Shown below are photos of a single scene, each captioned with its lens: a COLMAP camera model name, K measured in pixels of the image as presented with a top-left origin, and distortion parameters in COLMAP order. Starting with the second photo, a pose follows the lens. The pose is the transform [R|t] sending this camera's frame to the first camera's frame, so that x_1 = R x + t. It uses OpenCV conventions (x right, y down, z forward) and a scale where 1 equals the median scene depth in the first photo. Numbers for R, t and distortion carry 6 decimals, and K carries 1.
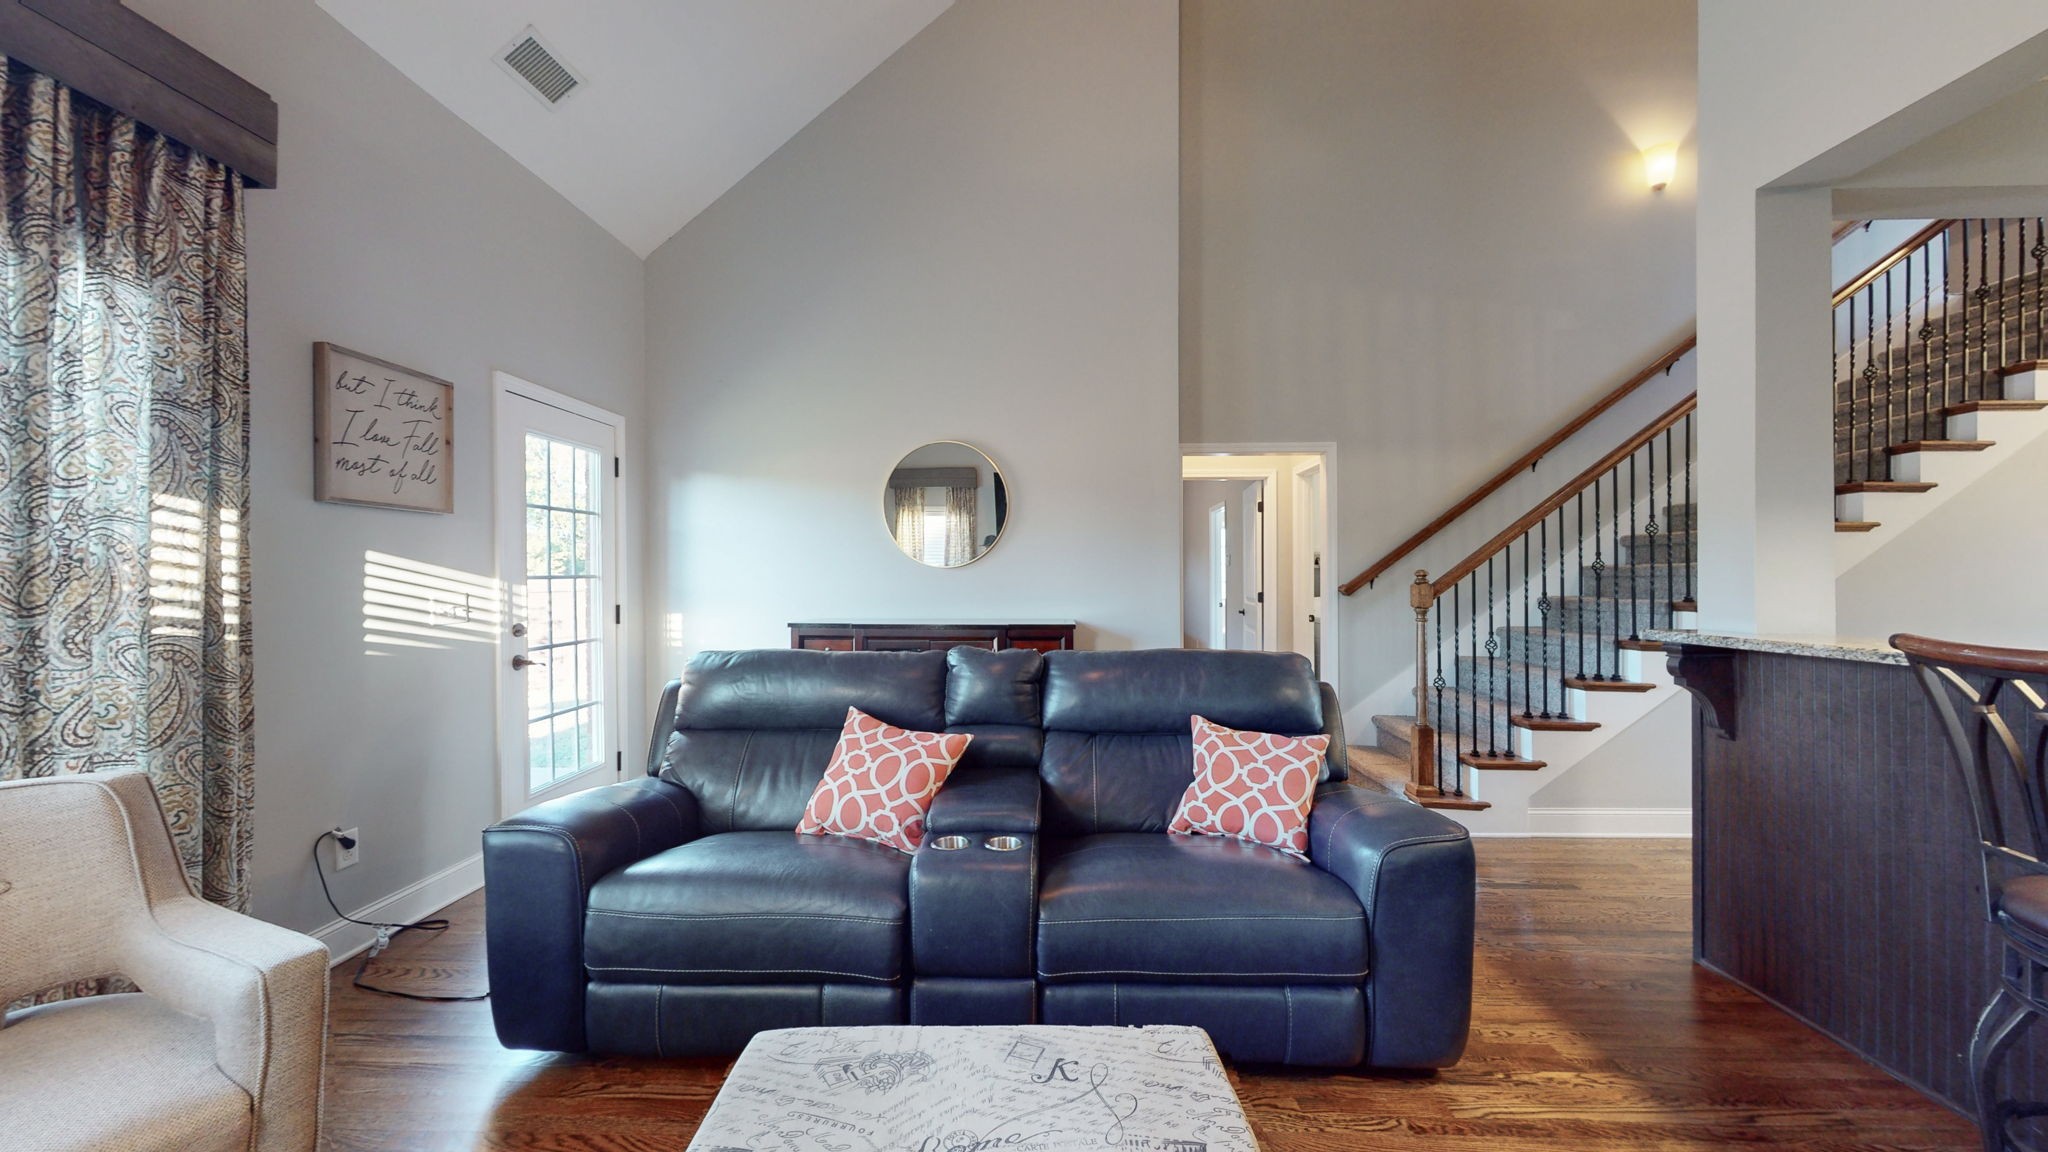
lens RADIAL K [[751.2, 0, 1022.9], [0, 751.2, 579.7], [0, 0, 1]] dist [-0.000808, 0.000214]
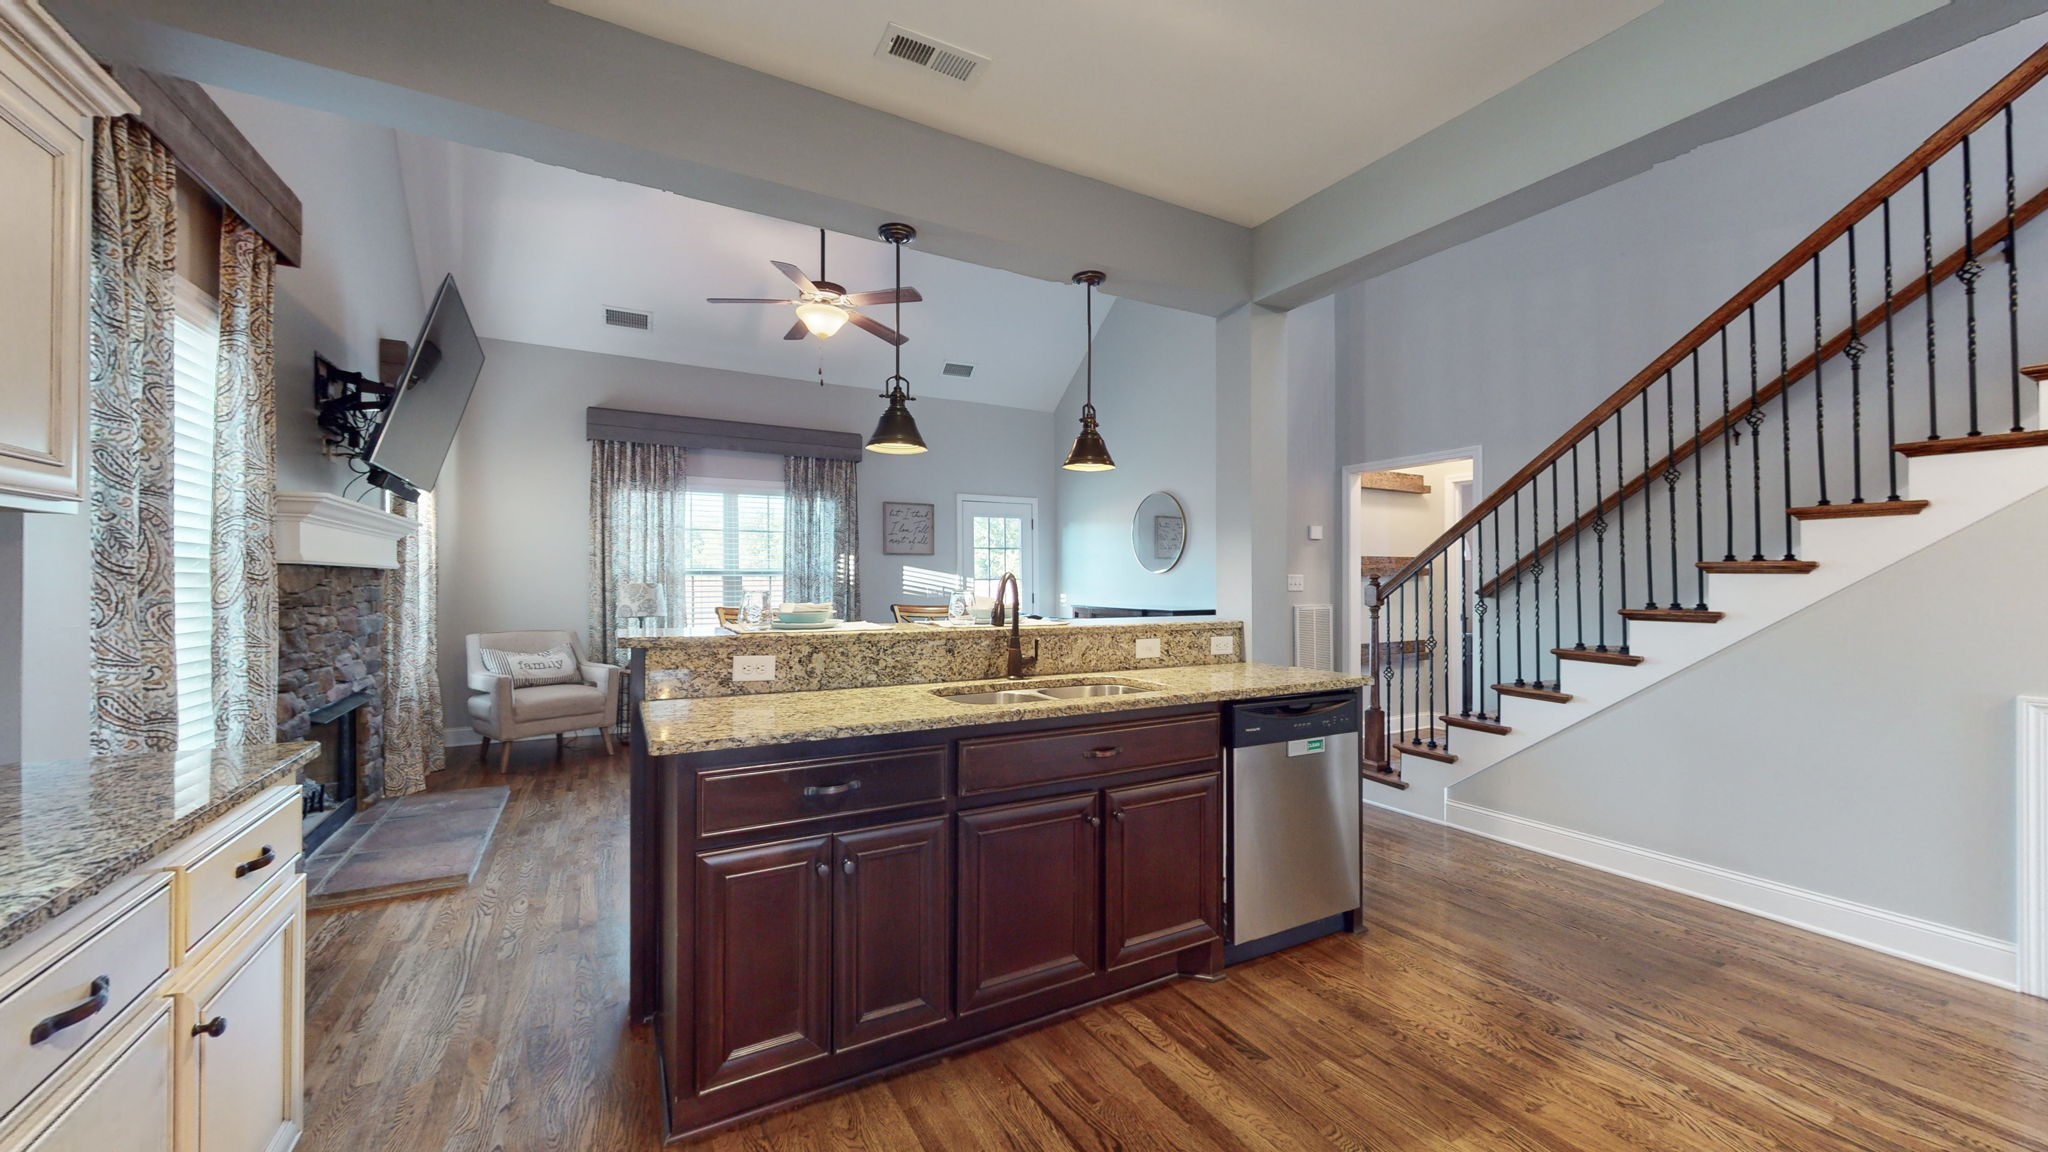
lens RADIAL K [[751.2, 0, 1022.9], [0, 751.2, 579.7], [0, 0, 1]] dist [-0.000808, 0.000214]
pose [[0.517471, 0.001204, -0.855700, 2.019416], [-0.002386, 0.999997, -0.000036, -0.003972], [0.855697, 0.002060, 0.517473, -0.091466]]
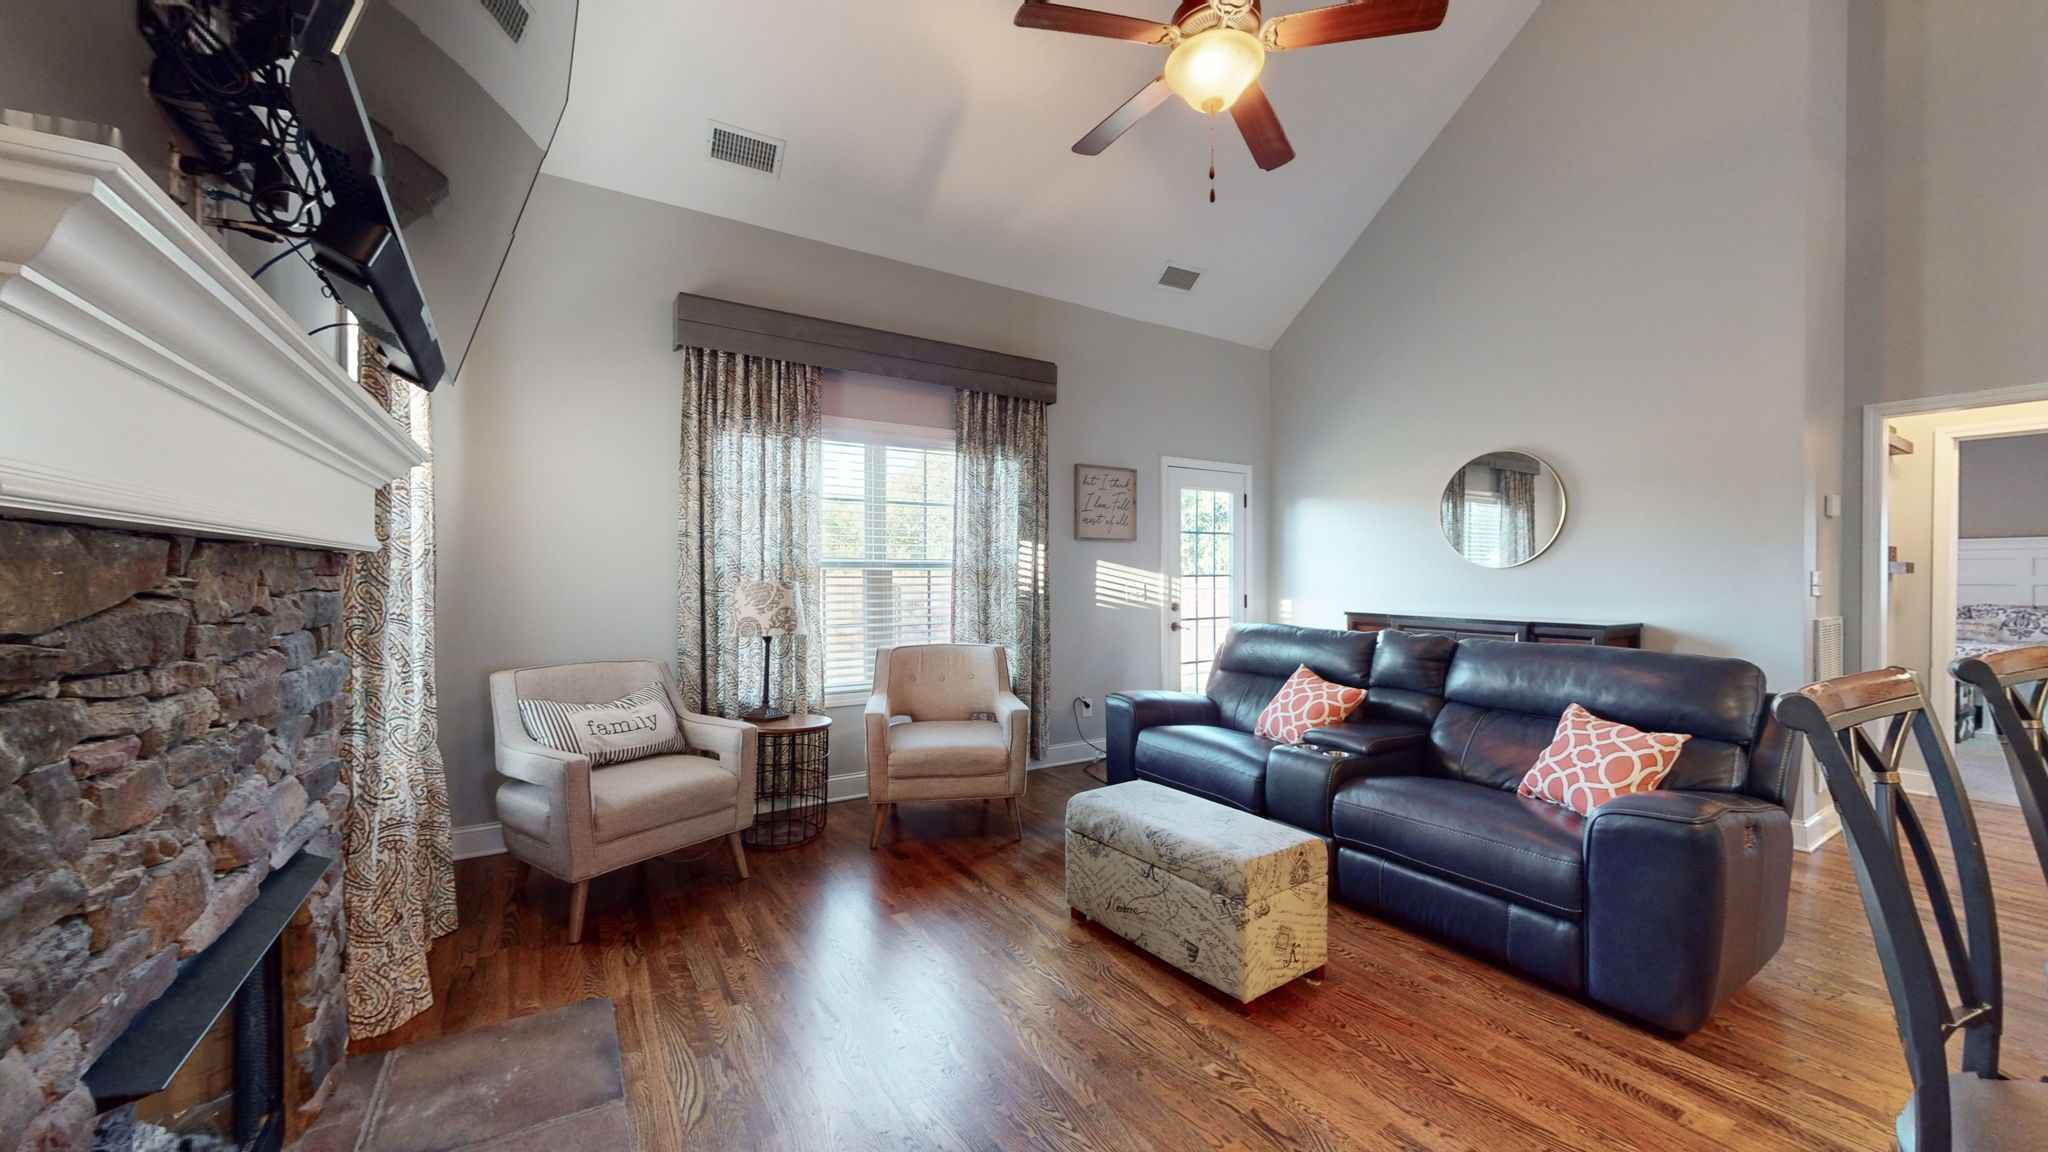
lens RADIAL K [[751.2, 0, 1022.9], [0, 751.2, 579.7], [0, 0, 1]] dist [-0.000808, 0.000214]
pose [[0.558818, 0.008310, -0.829249, 0.762171], [-0.004783, 0.999965, 0.006798, -0.005296], [0.829277, 0.000167, 0.558838, -0.318224]]
